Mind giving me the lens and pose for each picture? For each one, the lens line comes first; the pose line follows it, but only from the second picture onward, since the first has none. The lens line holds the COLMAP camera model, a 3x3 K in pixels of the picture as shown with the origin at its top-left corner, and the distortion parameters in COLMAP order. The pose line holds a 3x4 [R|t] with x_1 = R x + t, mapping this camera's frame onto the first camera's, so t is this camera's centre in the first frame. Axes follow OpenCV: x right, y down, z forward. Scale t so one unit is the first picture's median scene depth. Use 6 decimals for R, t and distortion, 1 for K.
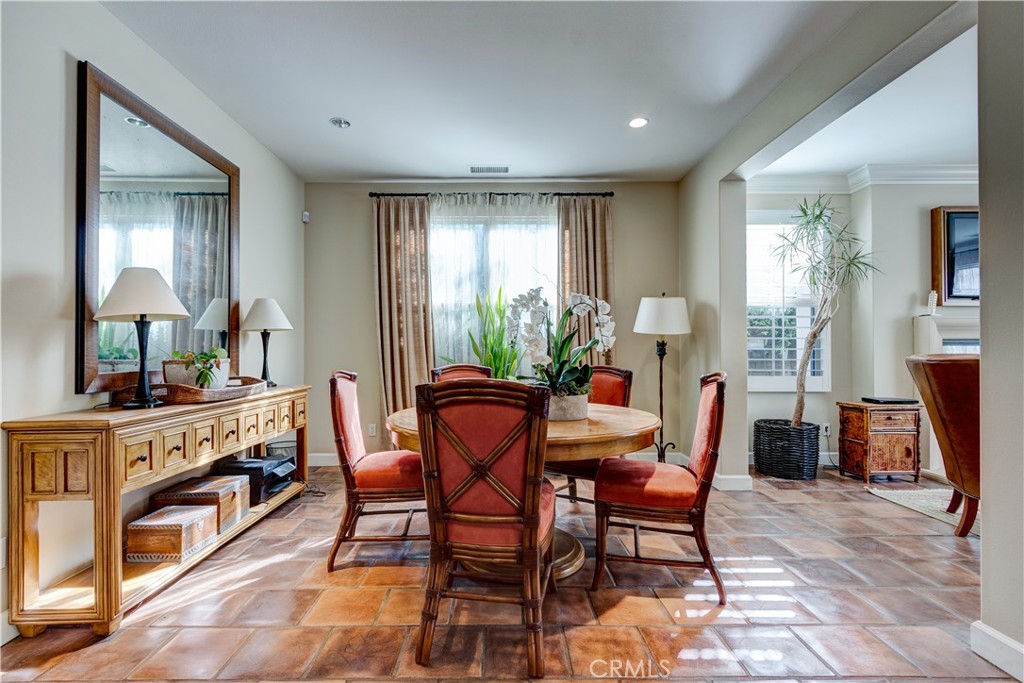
lens RADIAL K [[467.9, 0, 506.3], [0, 467.9, 344.0], [0, 0, 1]] dist [0.005399, -0.000126]
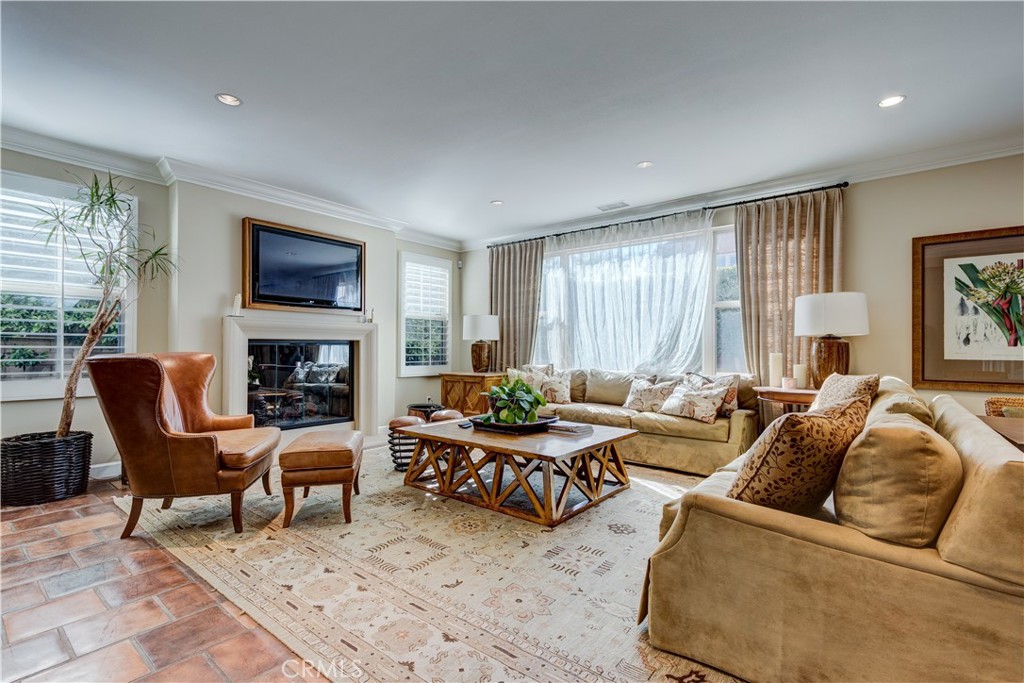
lens RADIAL K [[467.9, 0, 500.6], [0, 467.9, 346.3], [0, 0, 1]] dist [0.005399, -0.000126]
pose [[0.641421, 0.003945, 0.767179, 0.464458], [-0.011389, 0.999926, 0.004381, -0.003800], [-0.767104, -0.011548, 0.641419, -0.151928]]
